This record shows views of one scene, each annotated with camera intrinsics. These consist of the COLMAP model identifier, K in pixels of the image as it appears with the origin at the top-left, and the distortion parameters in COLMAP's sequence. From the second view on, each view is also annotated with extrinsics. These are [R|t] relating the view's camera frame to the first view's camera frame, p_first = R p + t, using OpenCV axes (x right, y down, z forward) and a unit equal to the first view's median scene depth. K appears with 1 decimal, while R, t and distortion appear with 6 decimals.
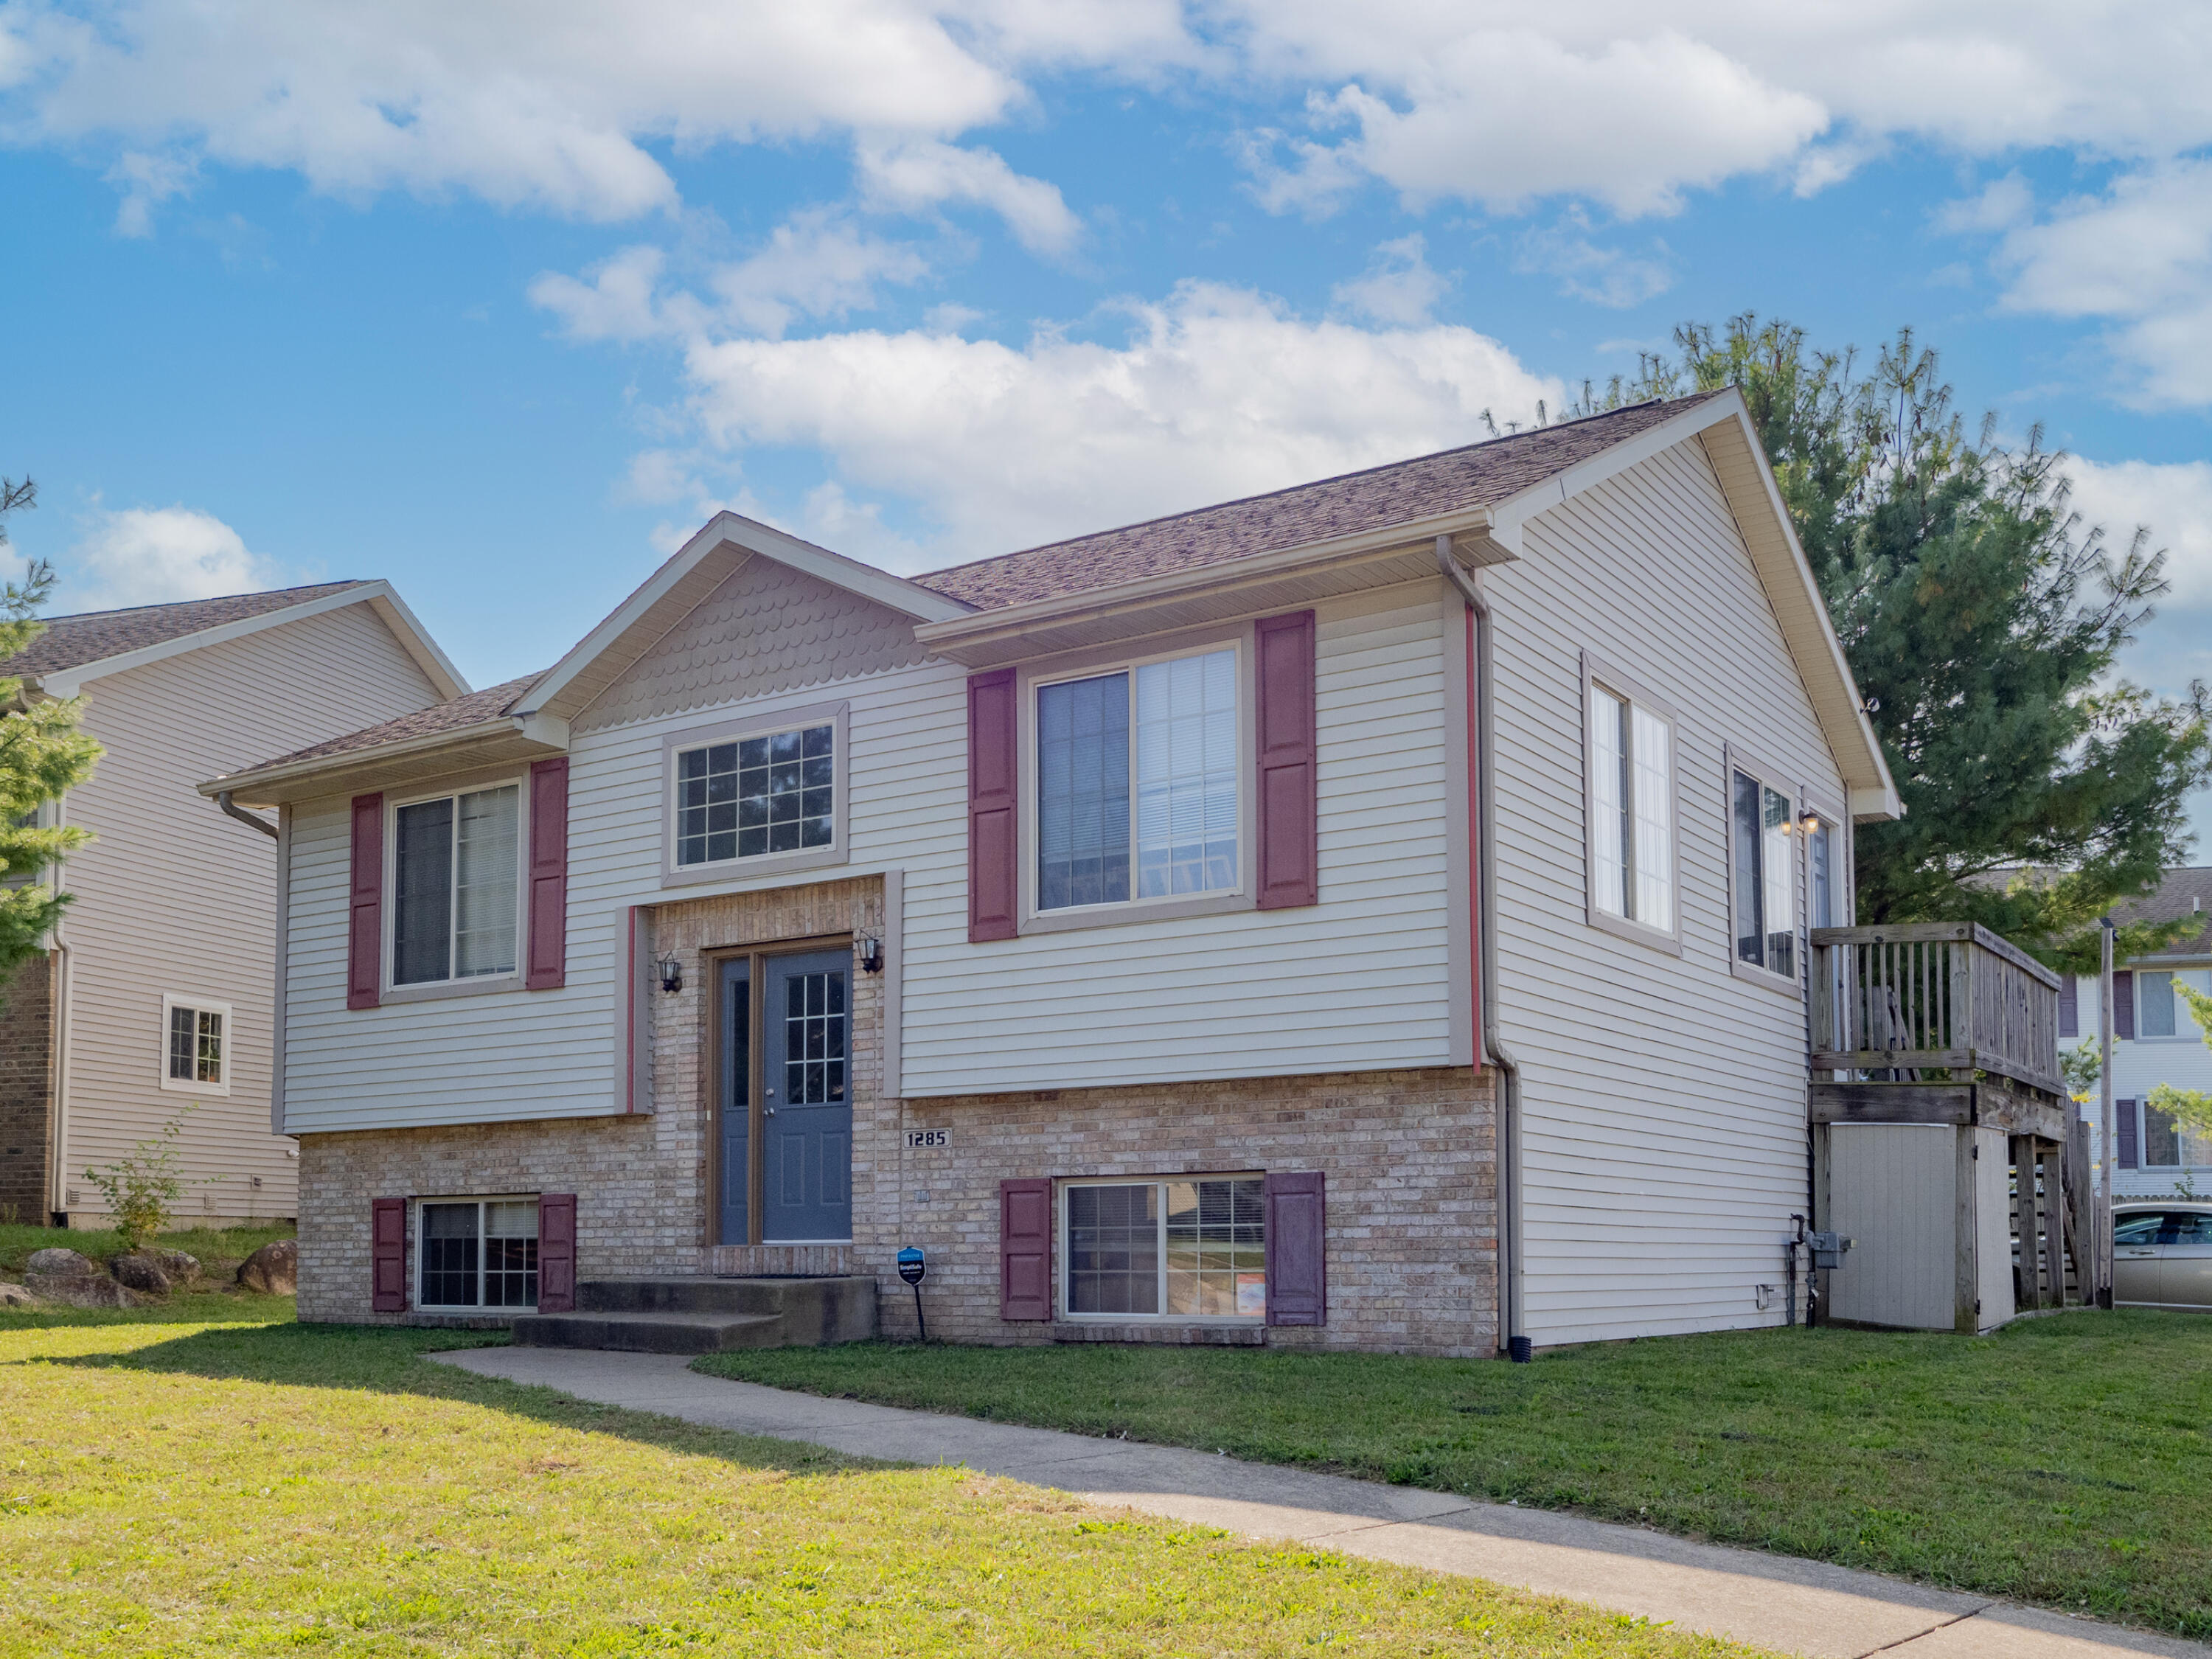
lens RADIAL K [[1681.7, 0, 1105.7], [0, 1681.7, 829.3], [0, 0, 1]] dist [0.000160, 0.000518]
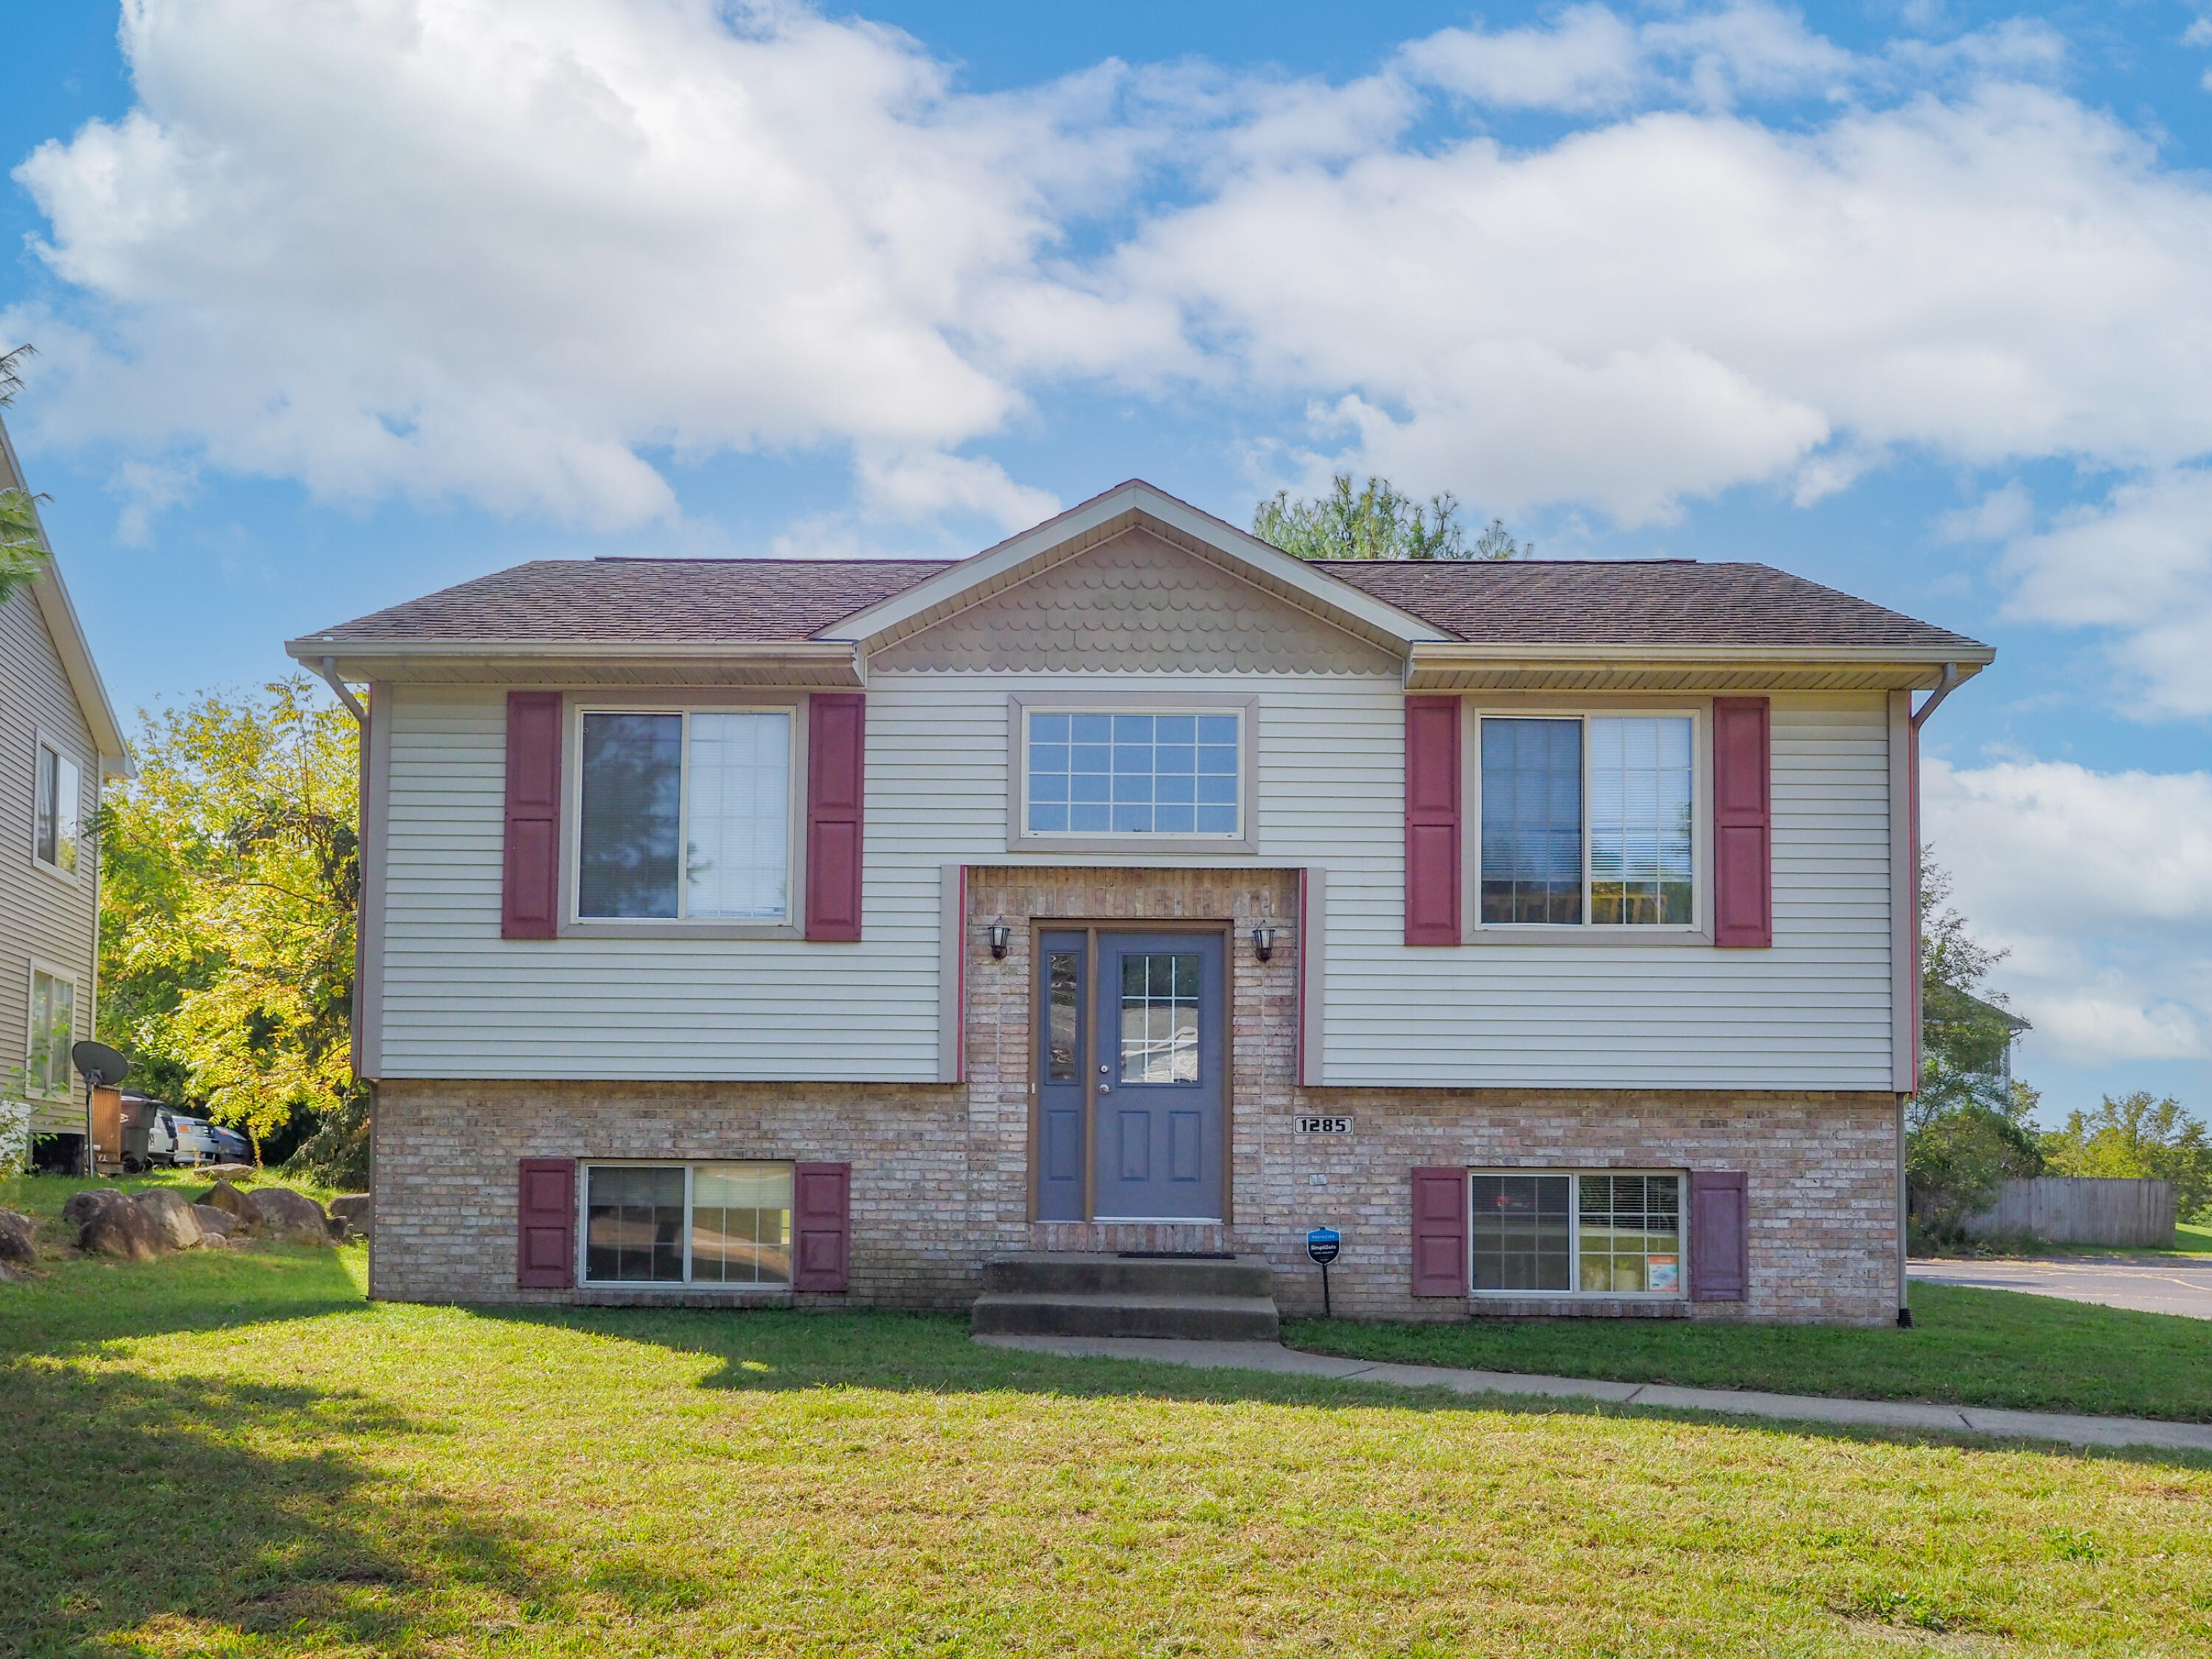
lens RADIAL K [[1411.9, 0, 1108.8], [0, 1411.9, 888.5], [0, 0, 1]] dist [-0.000668, 0.002681]
pose [[0.884603, 0.112351, 0.452608, -0.642927], [-0.127120, 0.991885, 0.002235, 0.052622], [-0.448684, -0.059513, 0.891707, 0.283143]]
